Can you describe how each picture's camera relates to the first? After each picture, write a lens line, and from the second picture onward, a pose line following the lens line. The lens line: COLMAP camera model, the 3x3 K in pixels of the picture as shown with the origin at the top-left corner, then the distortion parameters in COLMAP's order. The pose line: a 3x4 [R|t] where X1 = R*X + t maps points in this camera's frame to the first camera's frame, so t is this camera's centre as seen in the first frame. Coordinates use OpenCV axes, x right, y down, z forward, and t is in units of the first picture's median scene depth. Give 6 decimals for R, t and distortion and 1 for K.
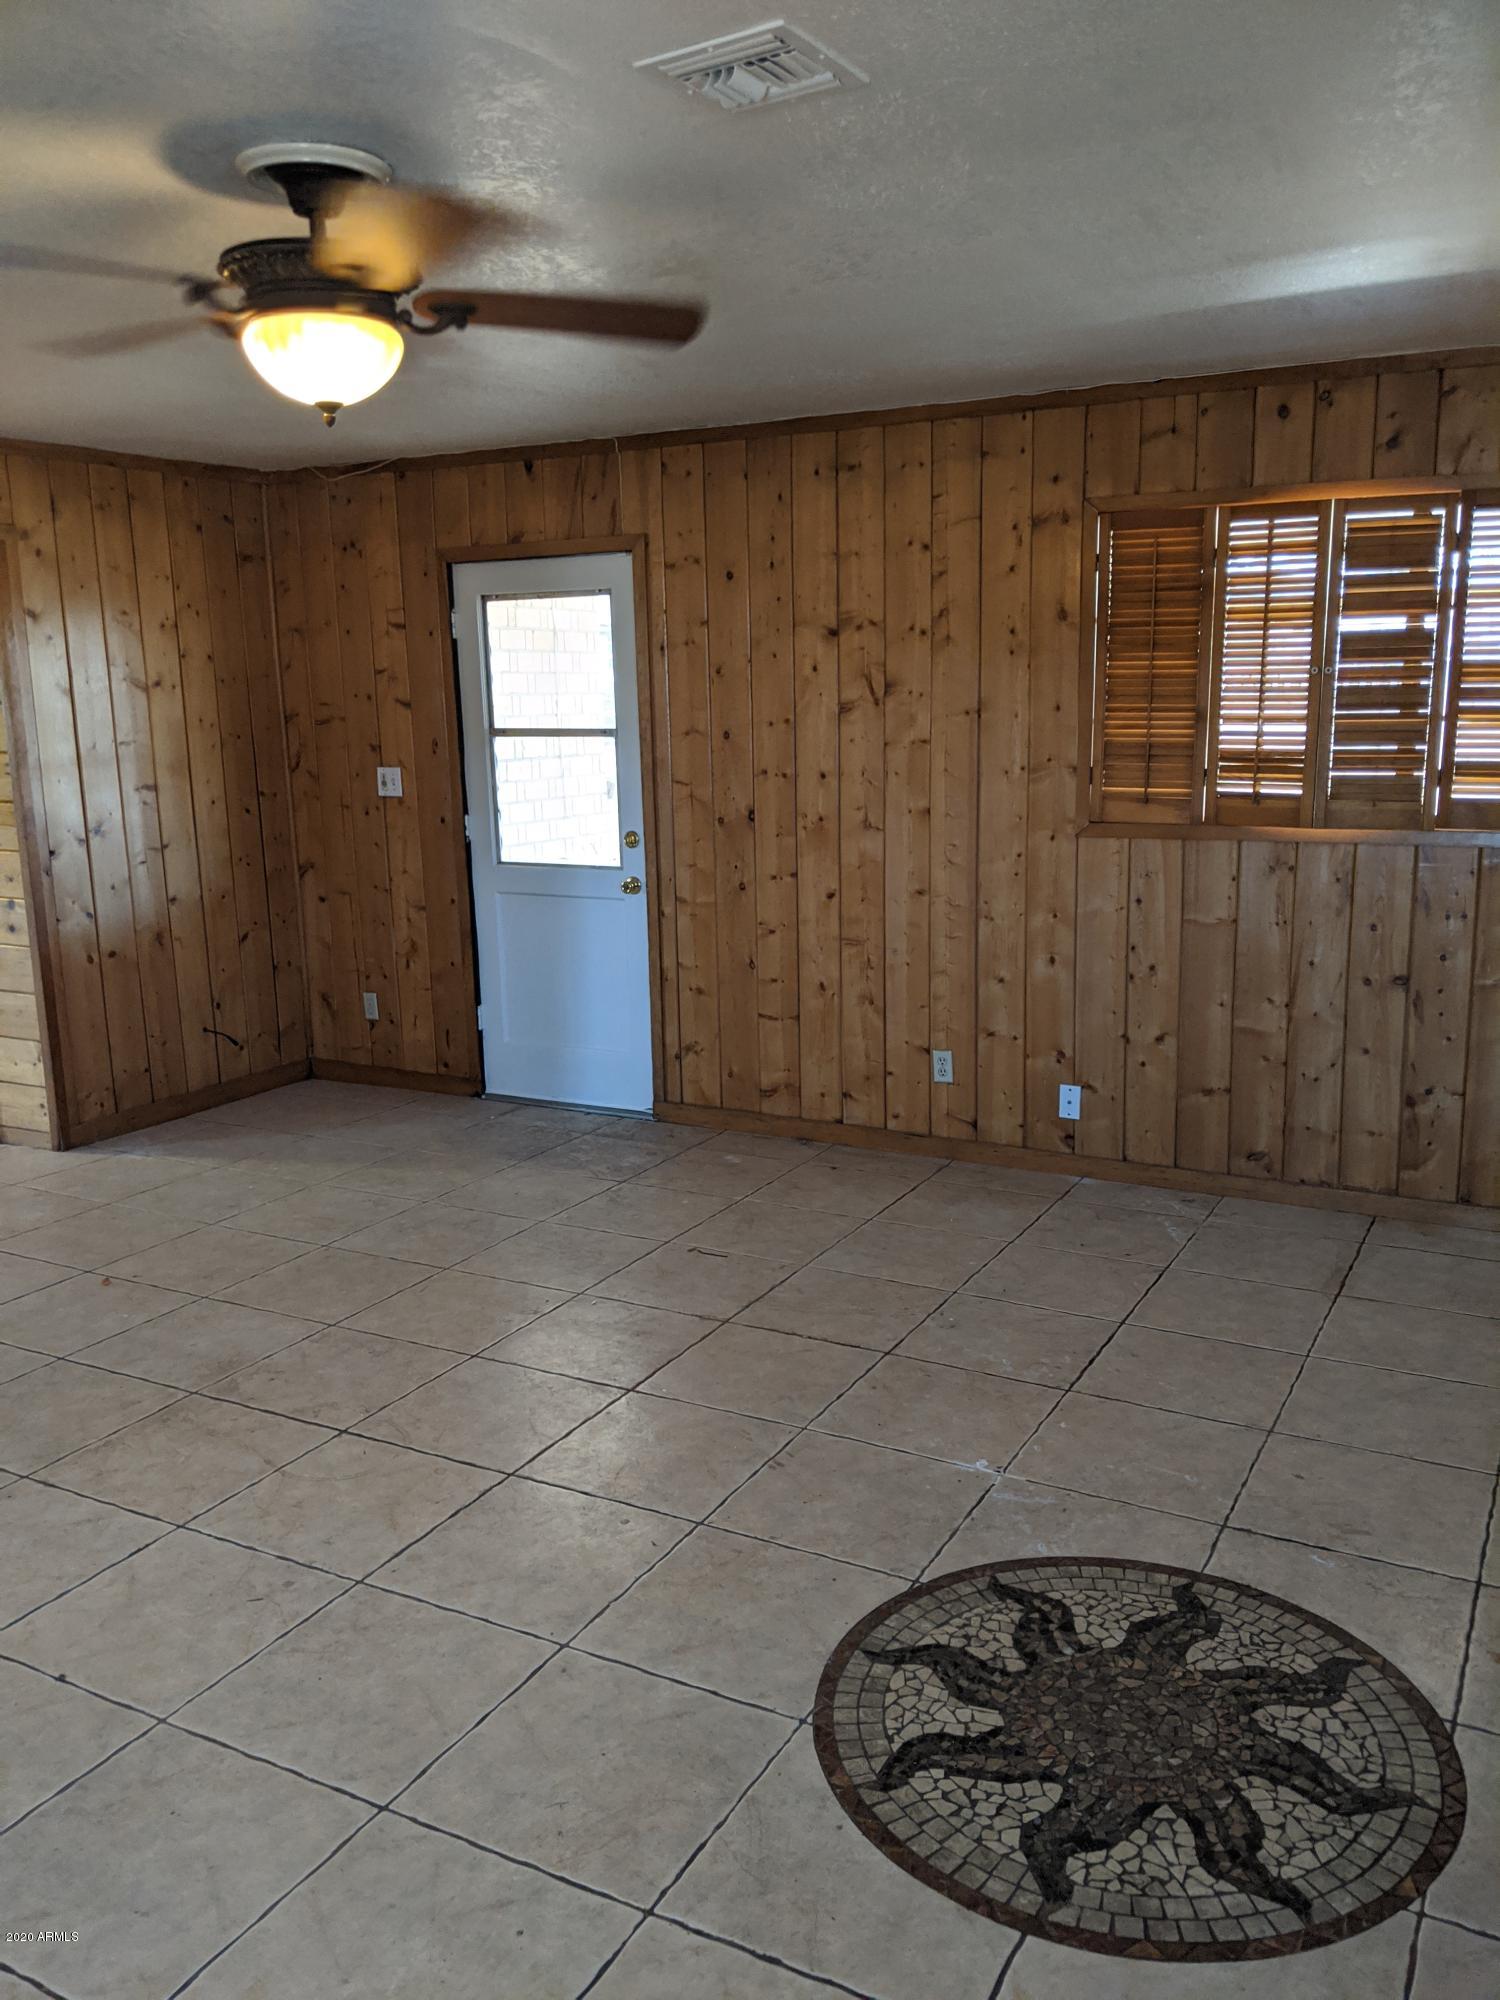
lens RADIAL K [[1607.5, 0, 769.5], [0, 1607.5, 1017.8], [0, 0, 1]] dist [0.057198, -0.076632]
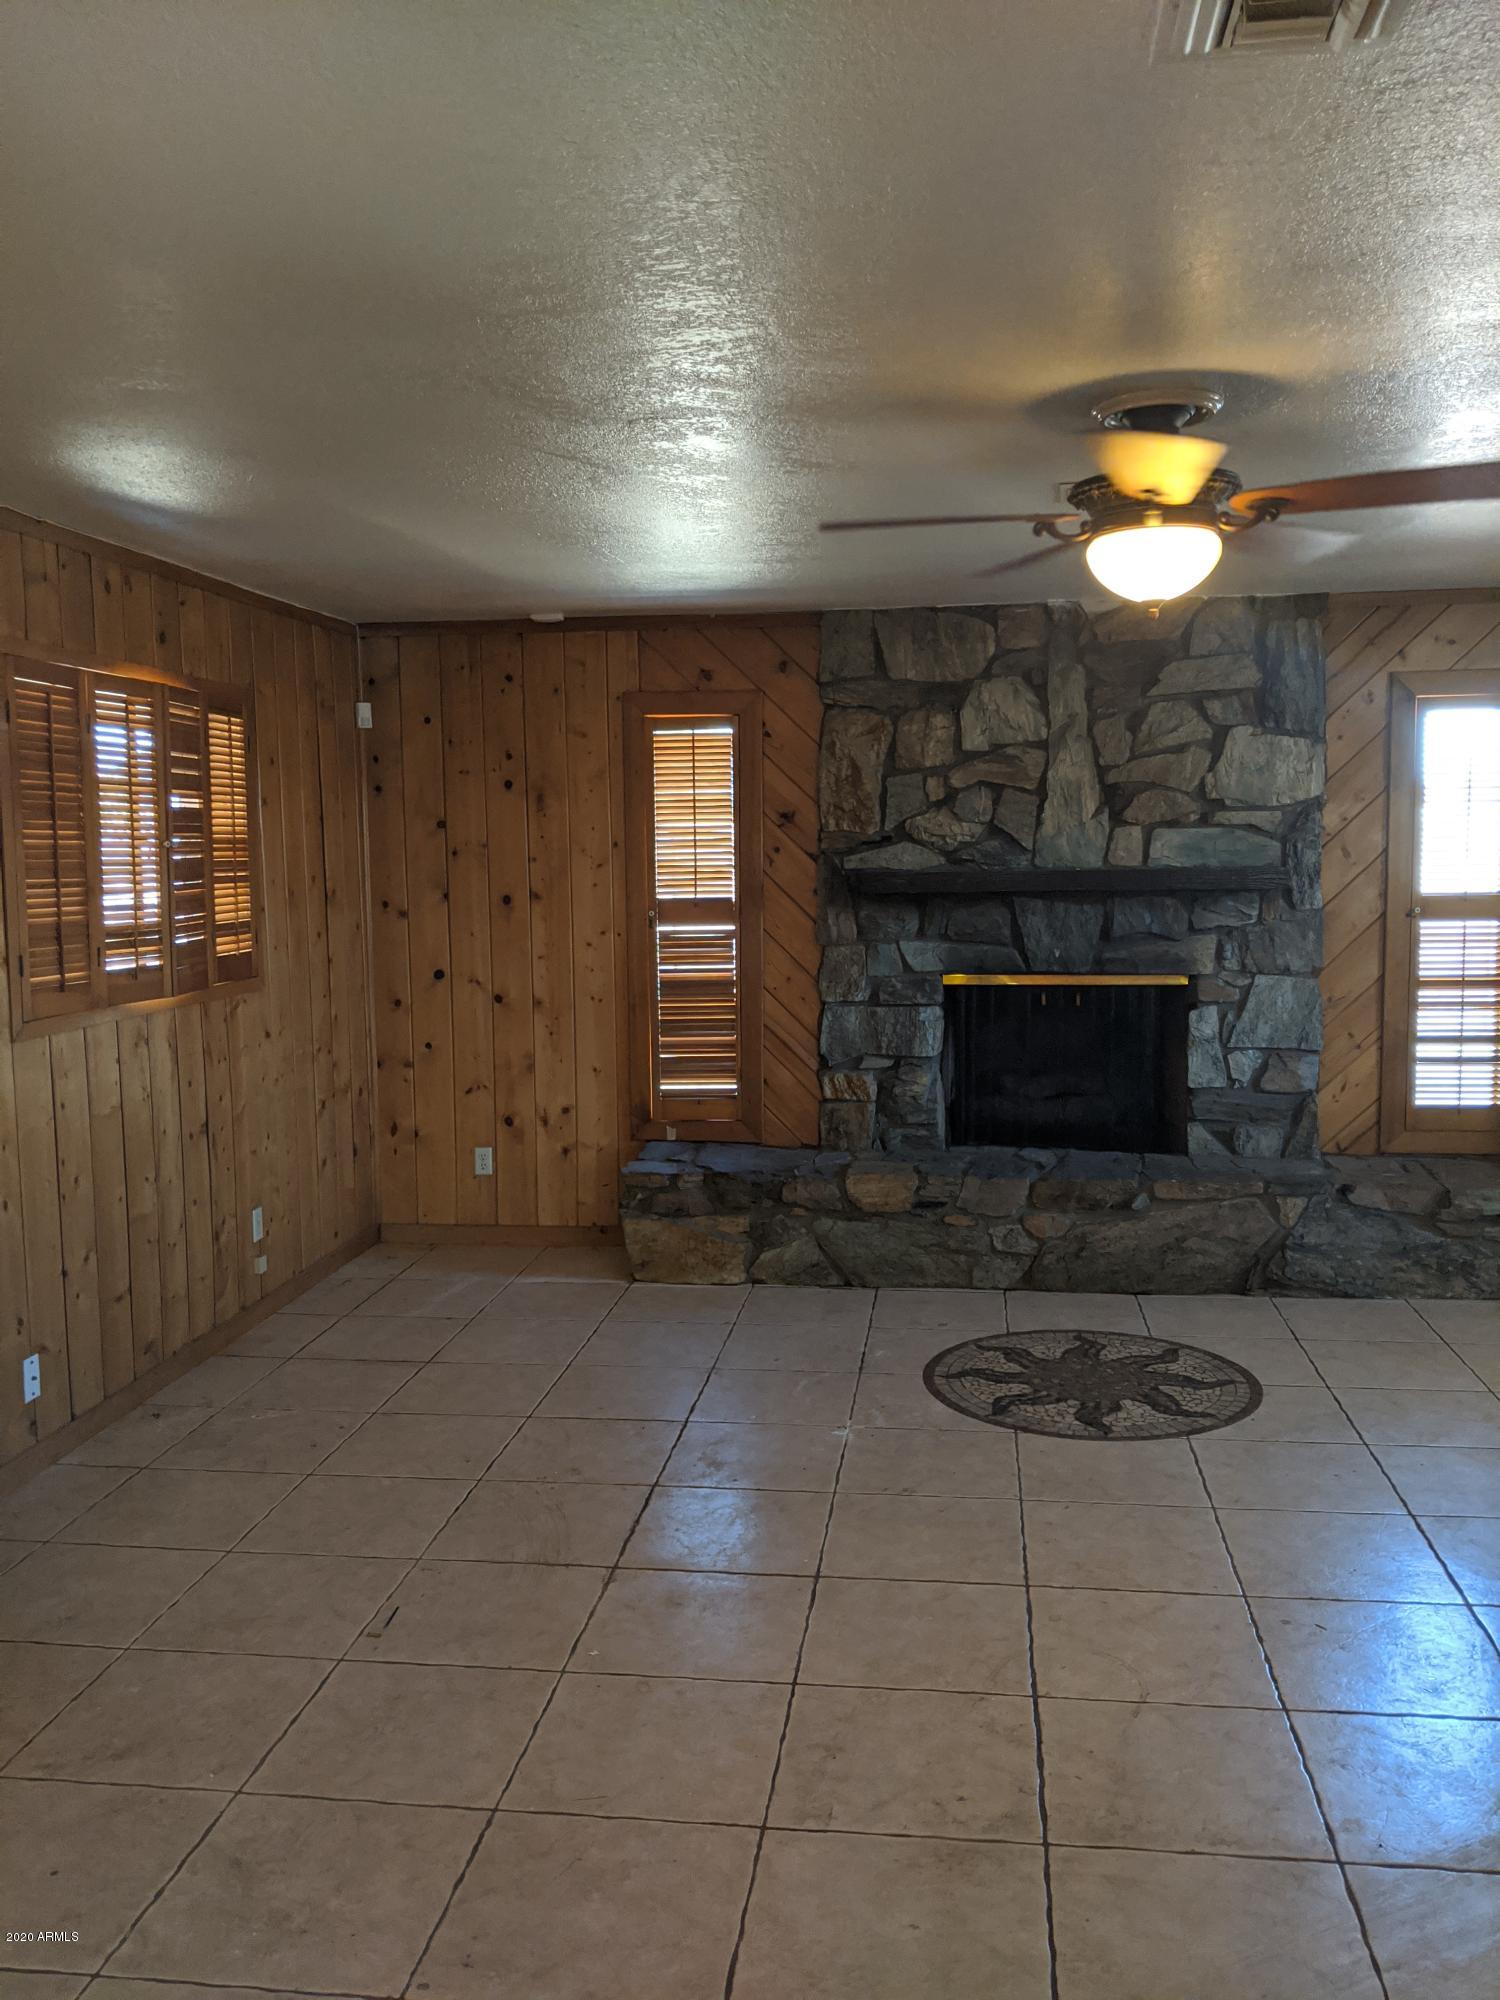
lens RADIAL K [[1607.5, 0, 764.7], [0, 1607.5, 989.2], [0, 0, 1]] dist [0.057198, -0.076632]
pose [[-0.347036, -0.070542, 0.935195, -1.246822], [0.203016, 0.967873, 0.148343, -0.330928], [-0.915615, 0.241340, -0.321566, 1.657653]]
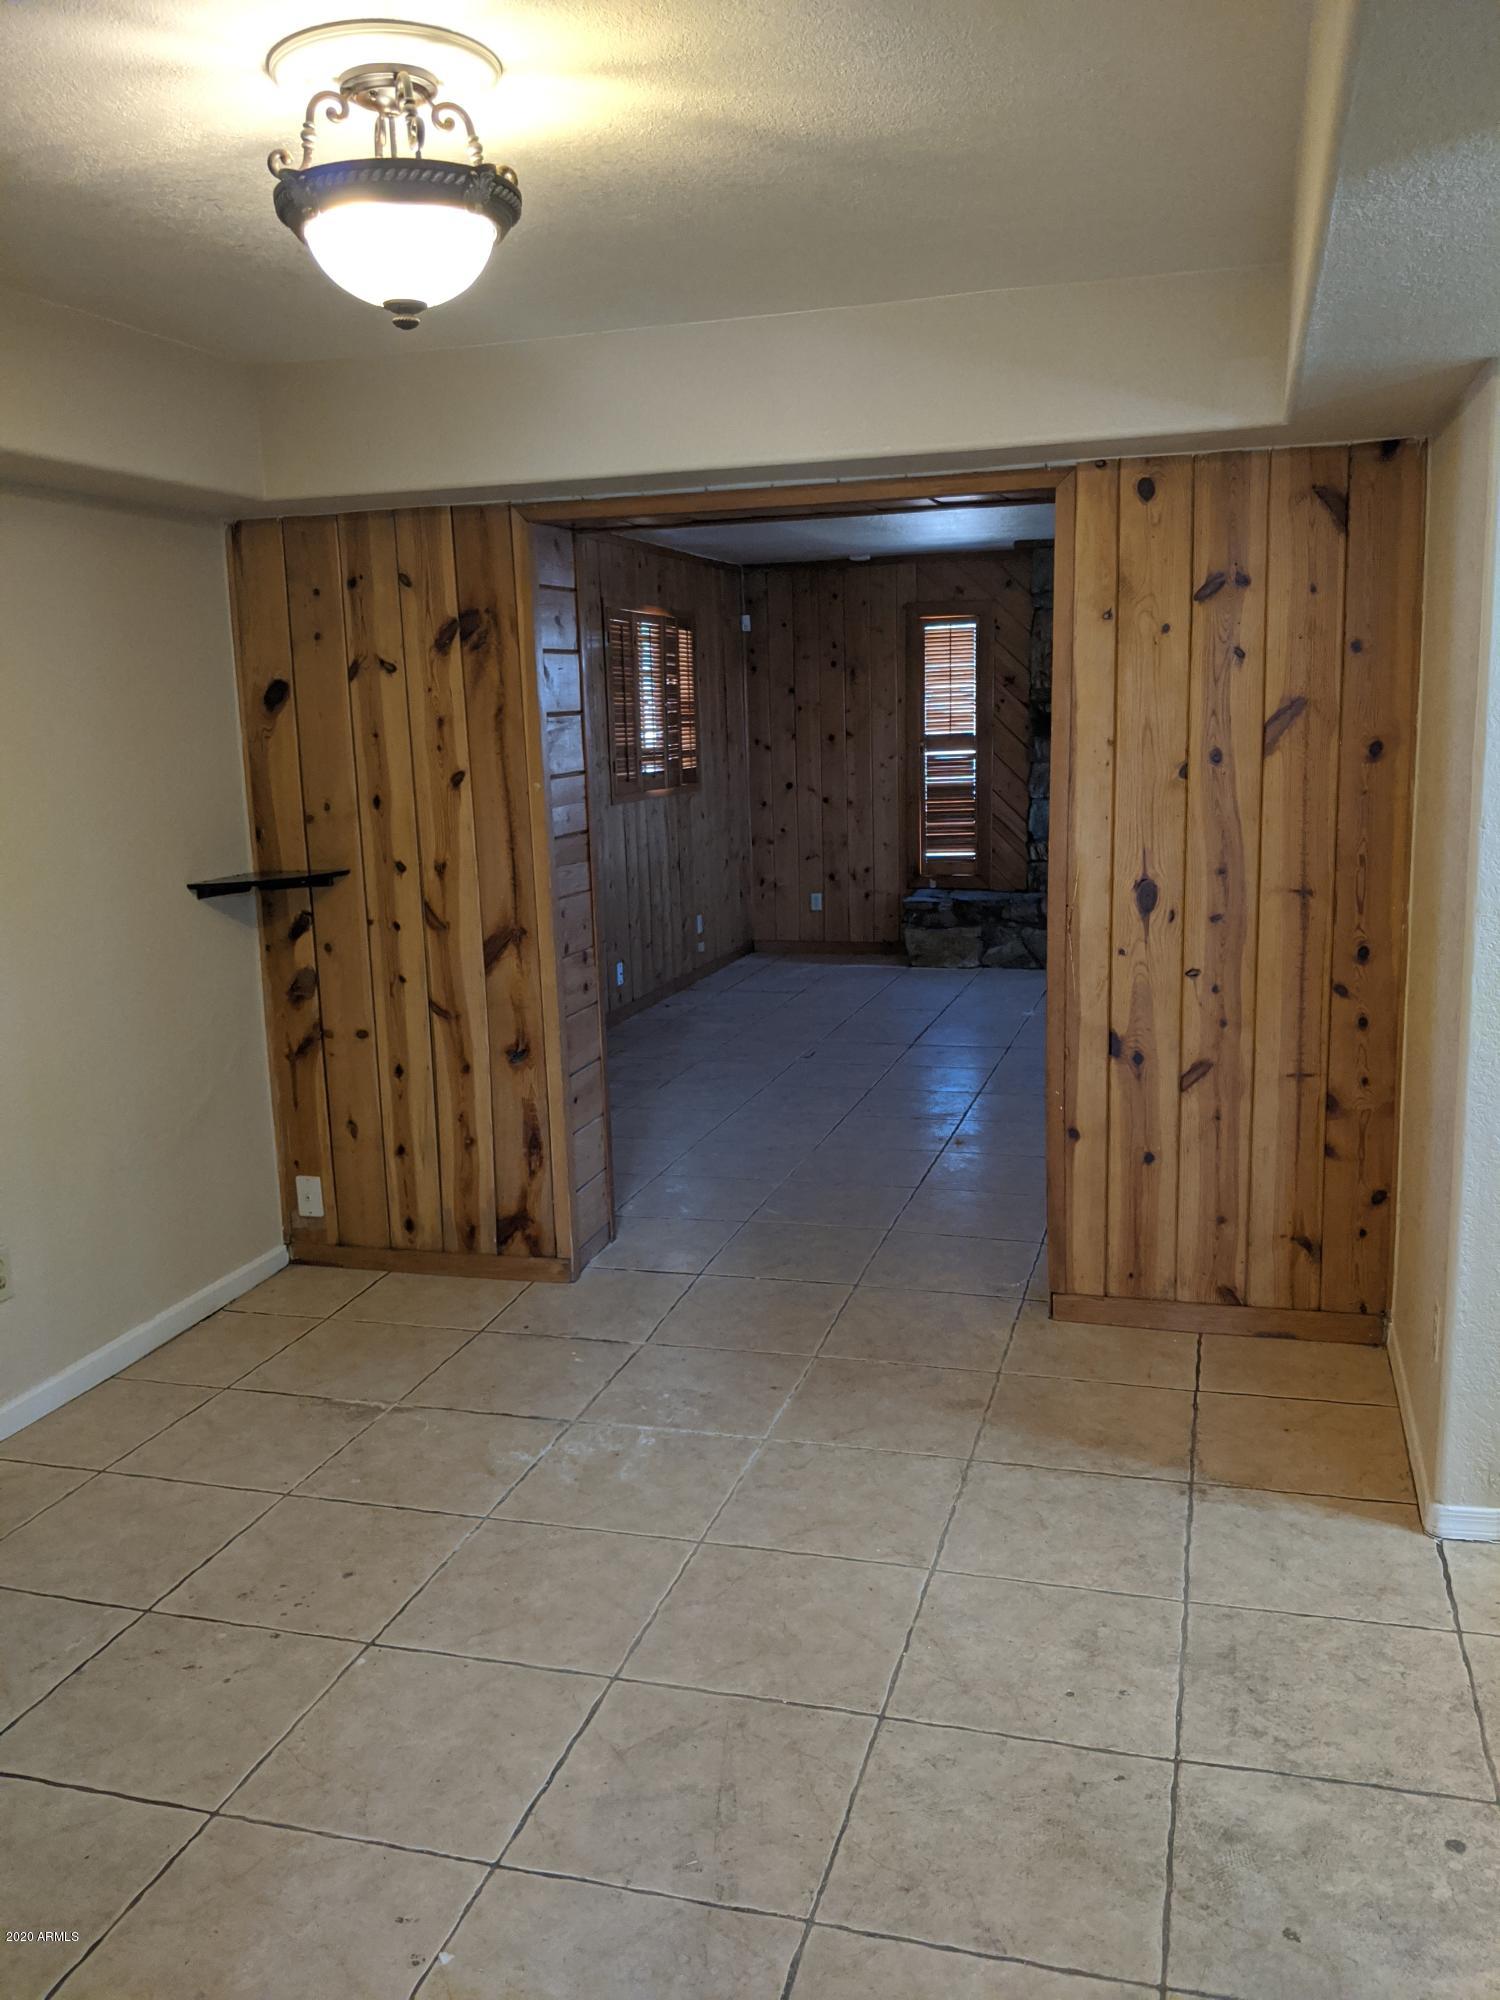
lens RADIAL K [[1607.5, 0, 712.0], [0, 1607.5, 1054.3], [0, 0, 1]] dist [0.057198, -0.076632]
pose [[-0.175617, -0.184947, 0.966930, -2.595717], [0.231715, 0.946835, 0.223188, -0.388051], [-0.956800, 0.263247, -0.123425, 2.125630]]
